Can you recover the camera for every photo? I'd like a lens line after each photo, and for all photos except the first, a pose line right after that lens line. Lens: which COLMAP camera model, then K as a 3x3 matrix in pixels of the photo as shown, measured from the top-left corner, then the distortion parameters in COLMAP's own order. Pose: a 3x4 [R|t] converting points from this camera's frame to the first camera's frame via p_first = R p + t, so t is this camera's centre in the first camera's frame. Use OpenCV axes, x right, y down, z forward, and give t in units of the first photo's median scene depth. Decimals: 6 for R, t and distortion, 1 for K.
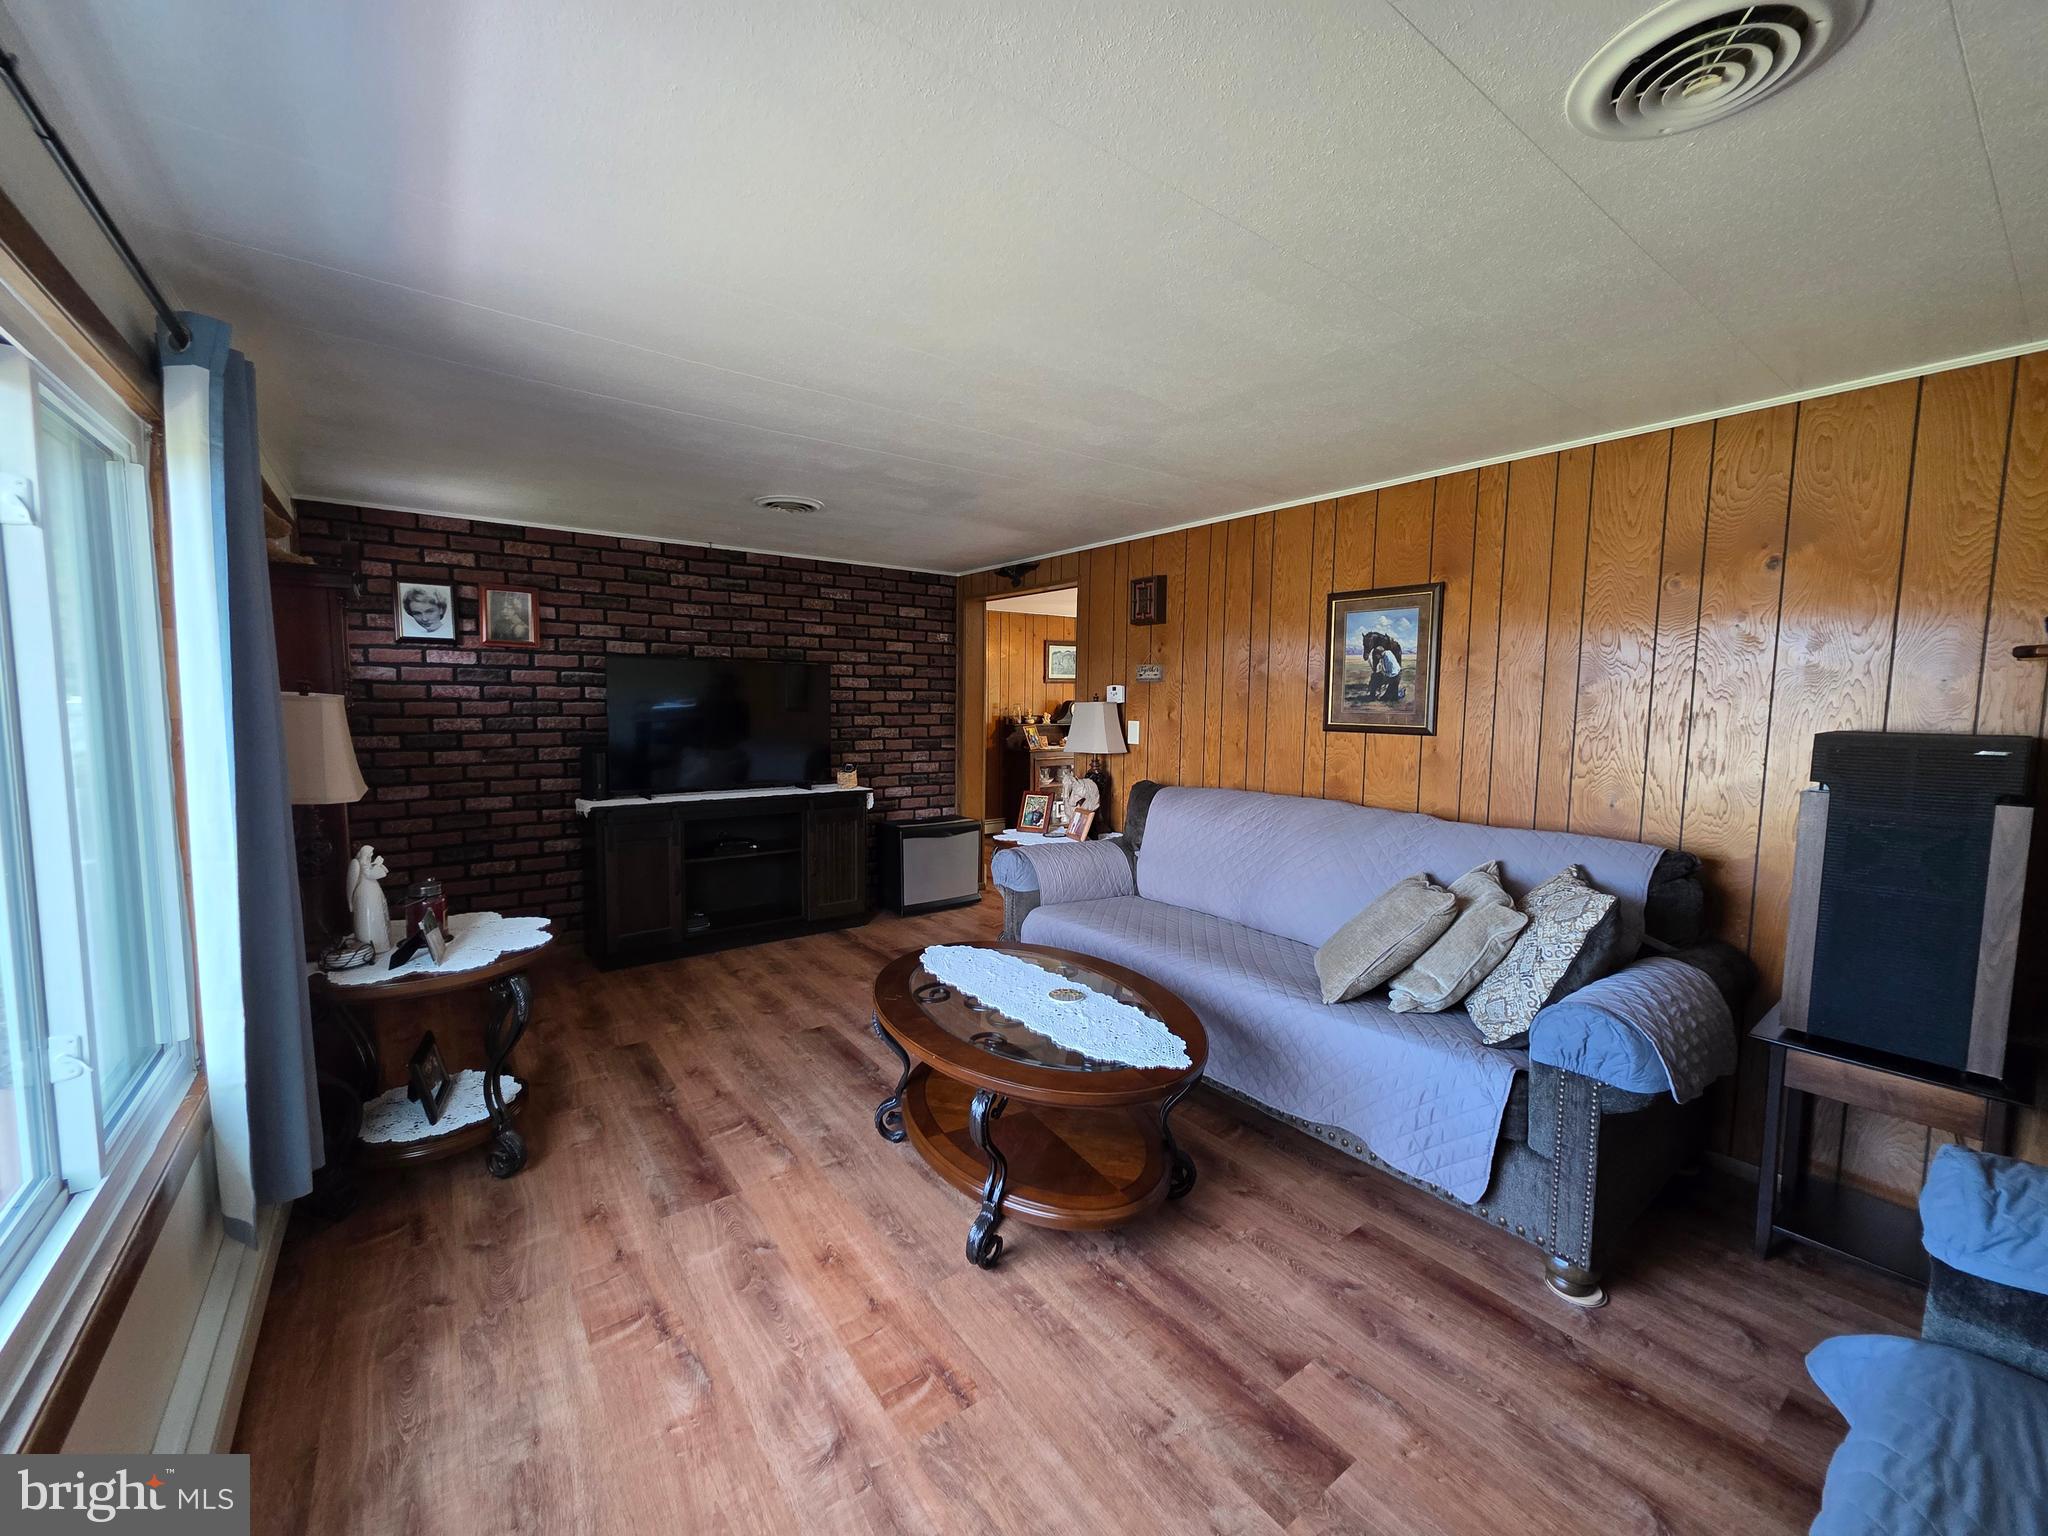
lens RADIAL K [[812.7, 0, 1023.3], [0, 812.7, 767.8], [0, 0, 1]] dist [0.003251, -0.000460]
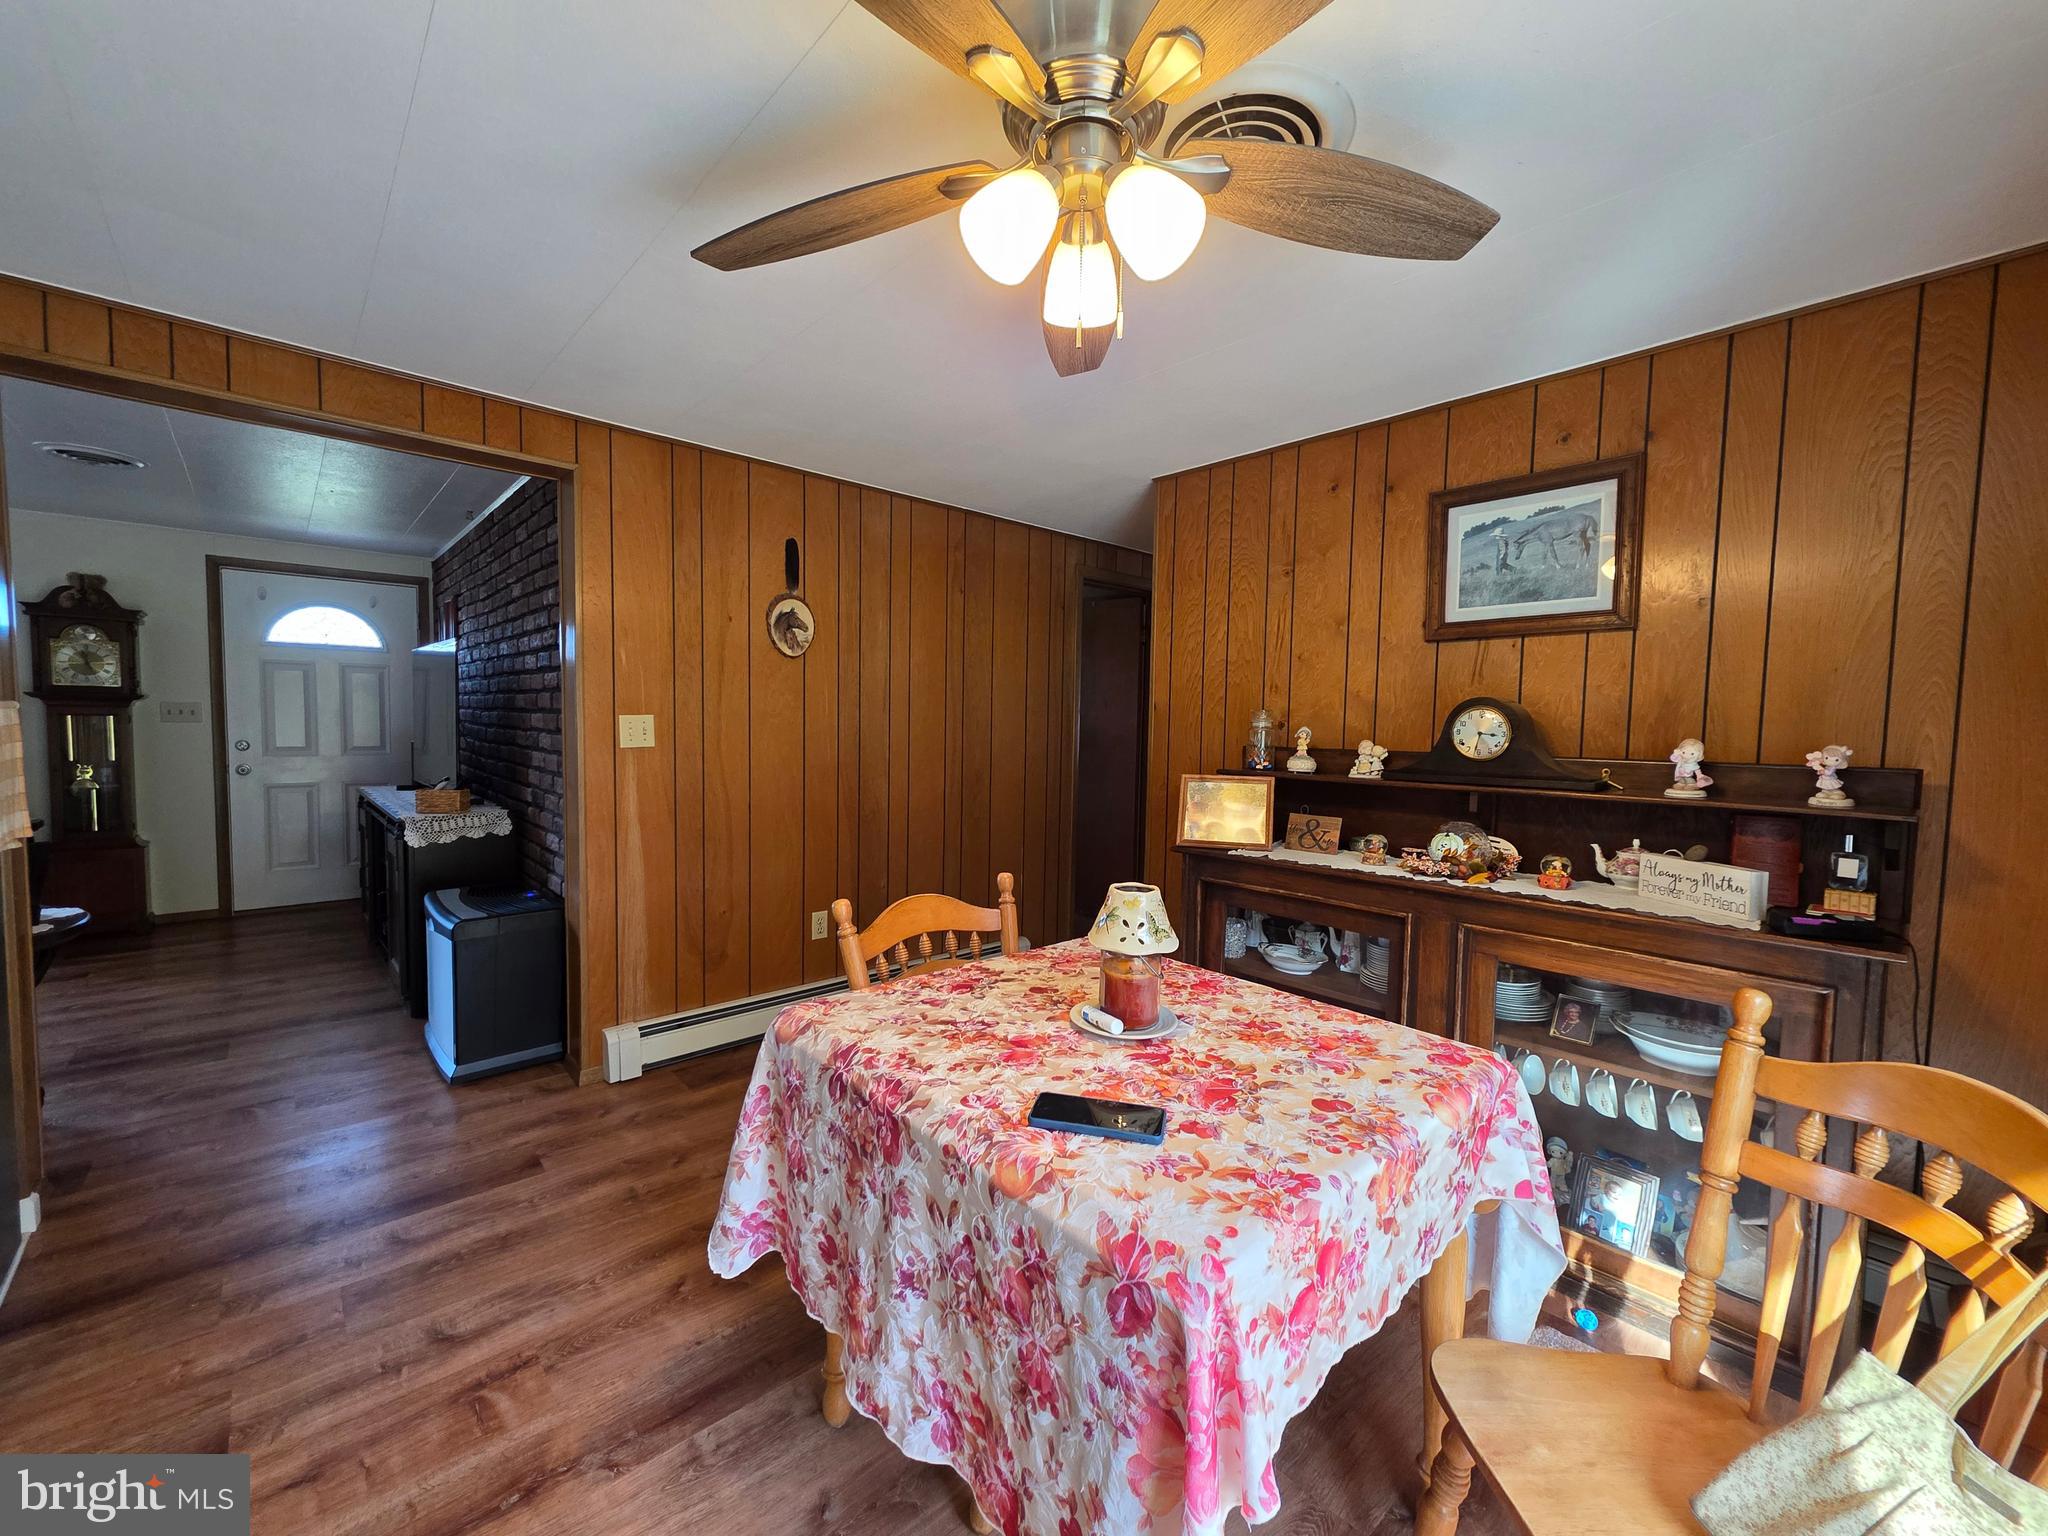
lens RADIAL K [[812.7, 0, 1025.1], [0, 812.7, 764.8], [0, 0, 1]] dist [0.003251, -0.000460]
pose [[0.101758, 0.047523, -0.993673, 0.601781], [-0.105798, 0.993710, 0.036690, -0.108460], [0.989167, 0.101395, 0.106146, 1.638743]]
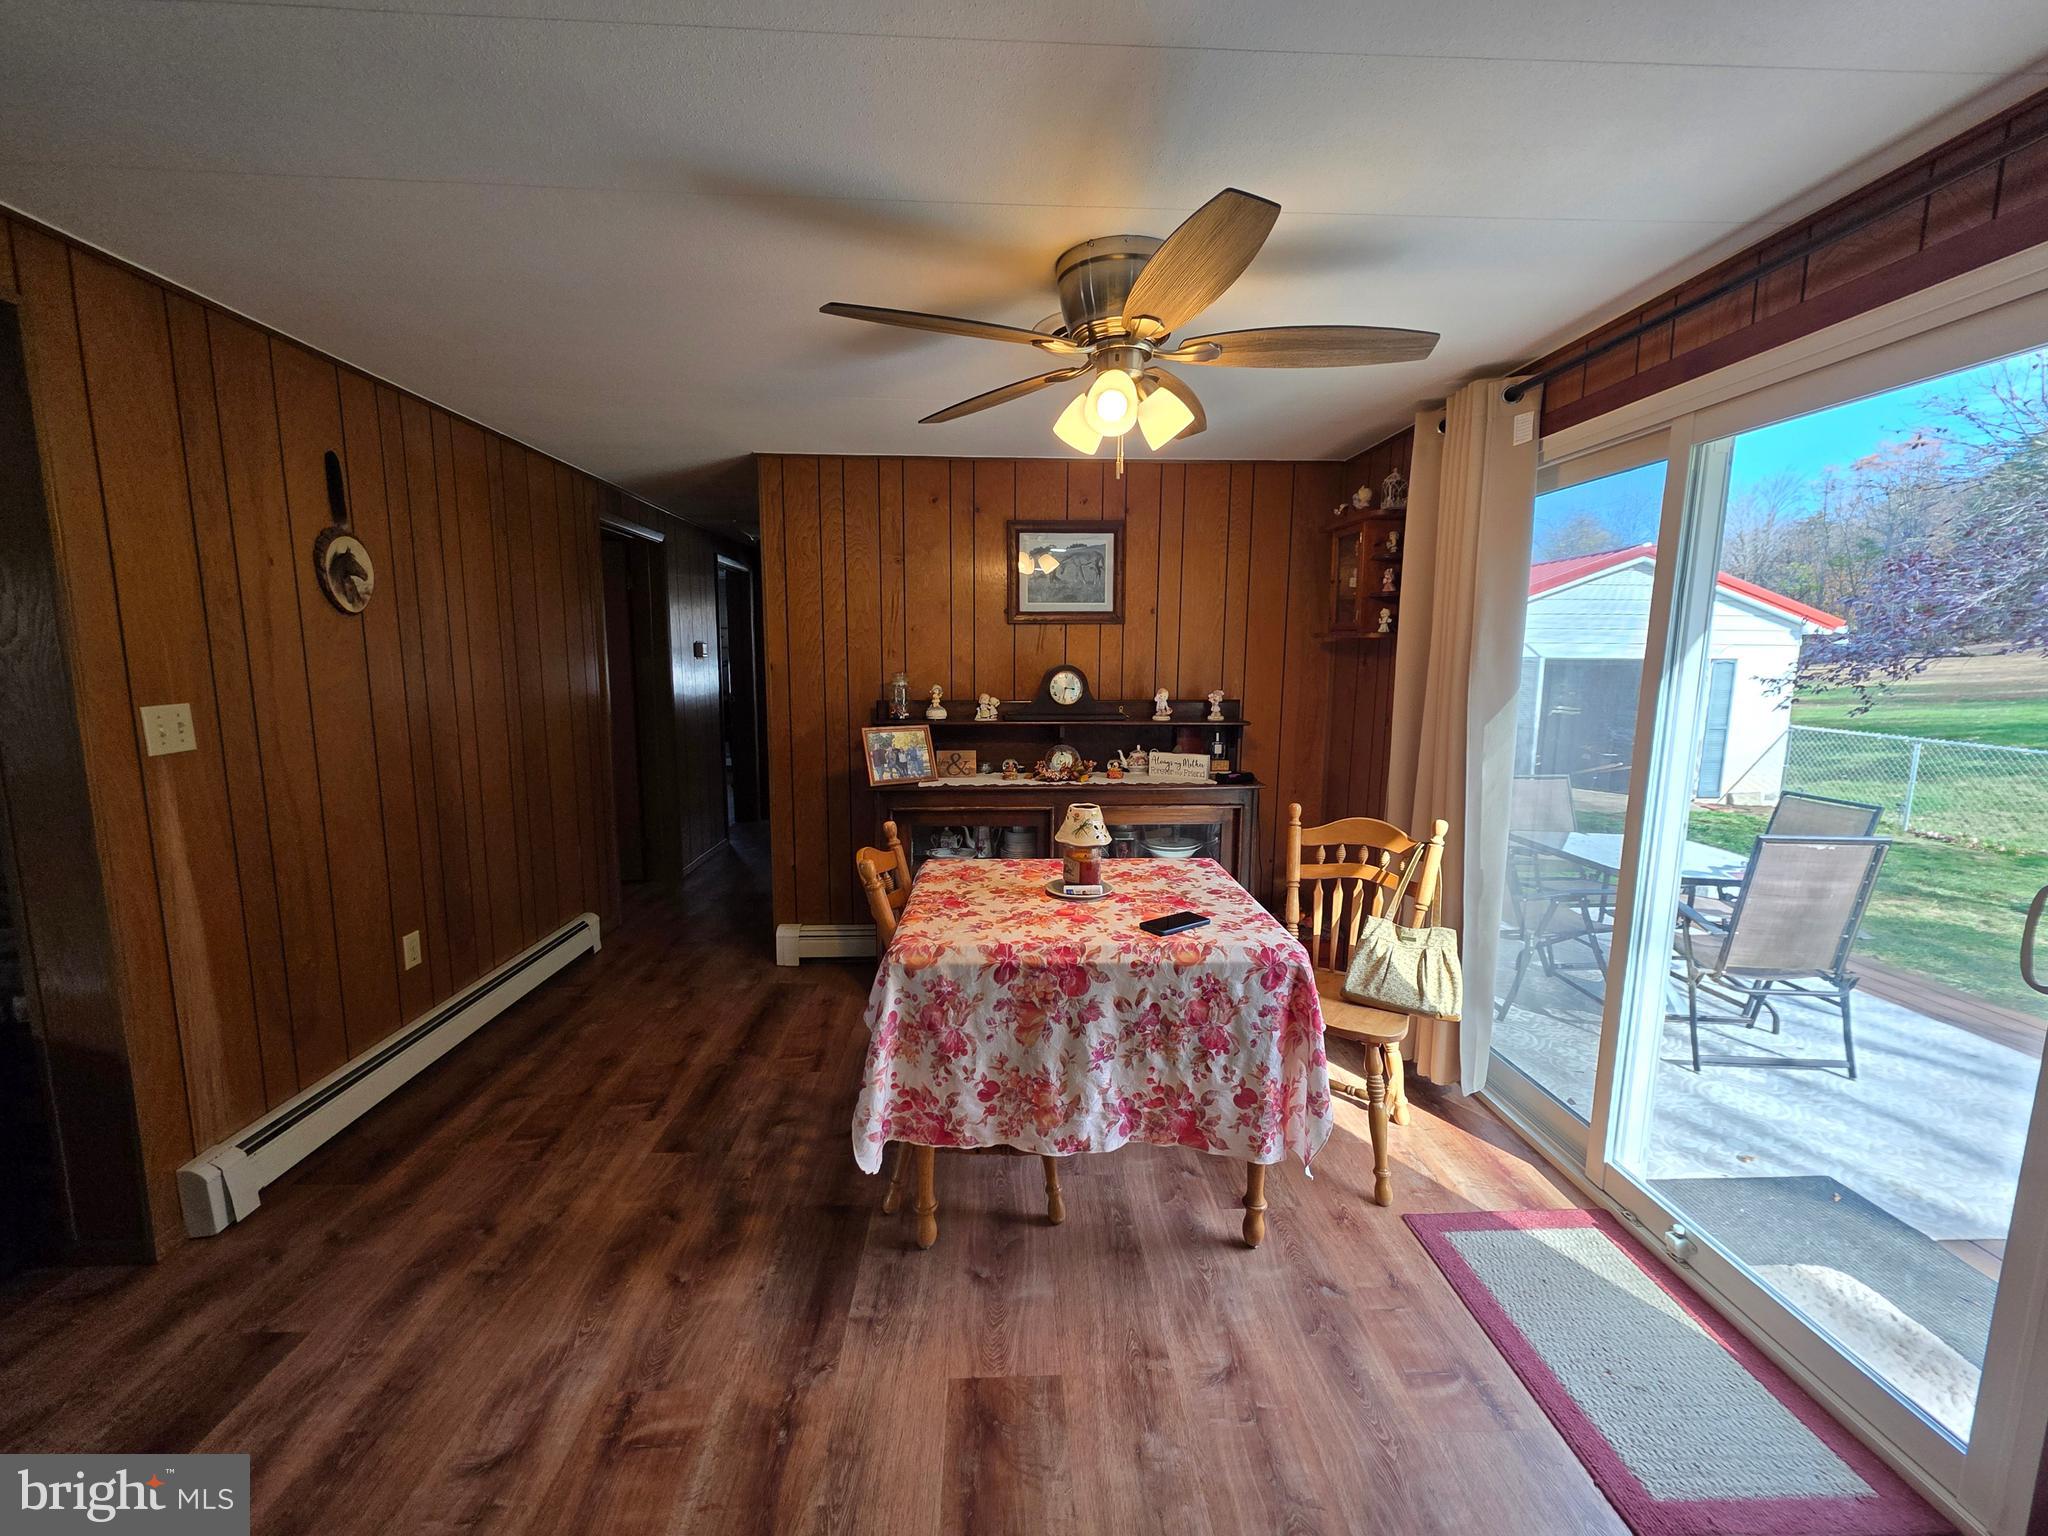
lens RADIAL K [[812.7, 0, 1027.0], [0, 812.7, 764.6], [0, 0, 1]] dist [0.003251, -0.000460]
pose [[0.827895, 0.070135, -0.556481, 0.545235], [-0.048471, 0.997386, 0.053592, -0.105148], [0.558785, -0.017395, 0.829130, 1.286545]]
